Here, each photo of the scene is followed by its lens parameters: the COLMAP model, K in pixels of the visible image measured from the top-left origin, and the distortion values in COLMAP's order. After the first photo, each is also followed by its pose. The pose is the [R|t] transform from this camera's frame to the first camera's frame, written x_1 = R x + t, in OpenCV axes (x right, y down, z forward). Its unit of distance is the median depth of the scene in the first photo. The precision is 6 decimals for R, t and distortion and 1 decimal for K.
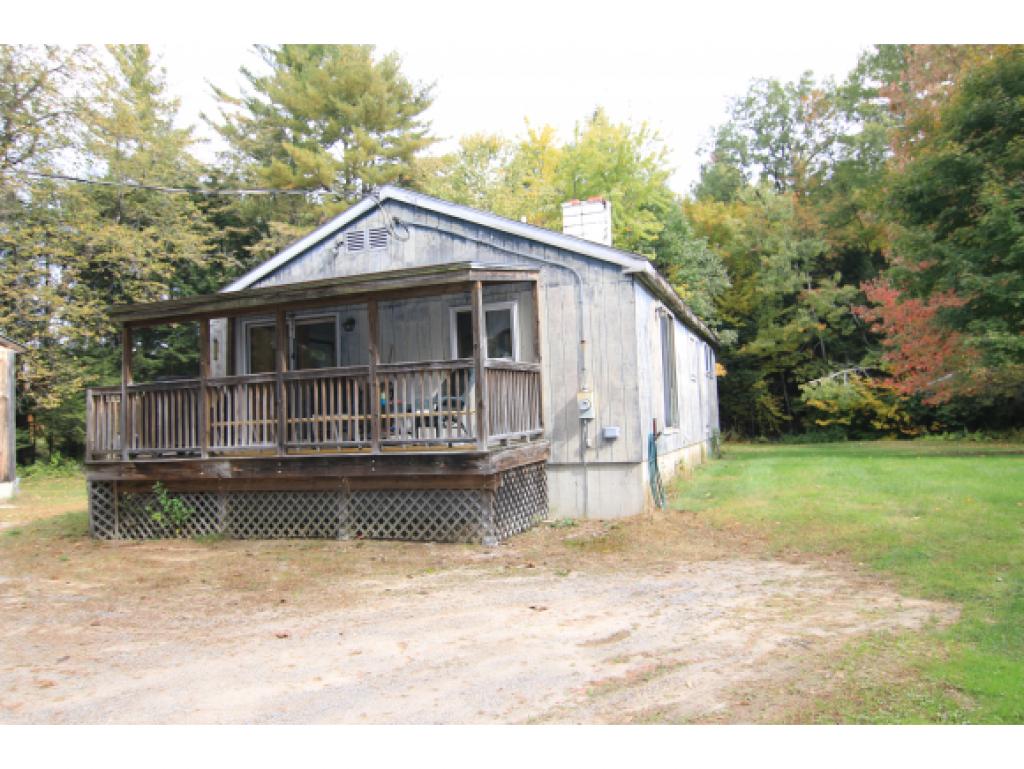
lens RADIAL K [[731.6, 0, 512.1], [0, 731.6, 382.3], [0, 0, 1]] dist [-0.001091, 0.001733]
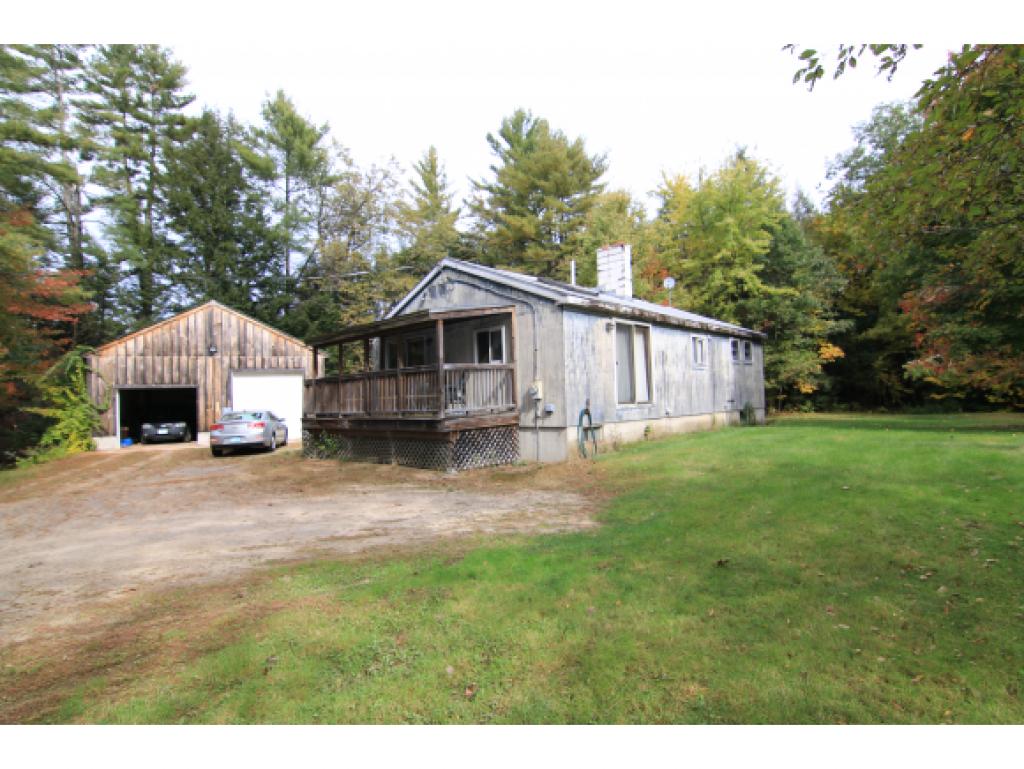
lens RADIAL K [[513.3, 0, 506.4], [0, 513.3, 385.0], [0, 0, 1]] dist [-0.001868, -0.002532]
pose [[0.919937, -0.001296, -0.392063, 0.421510], [0.017689, 0.999113, 0.038202, -0.021187], [0.391666, -0.042079, 0.919145, -0.039220]]
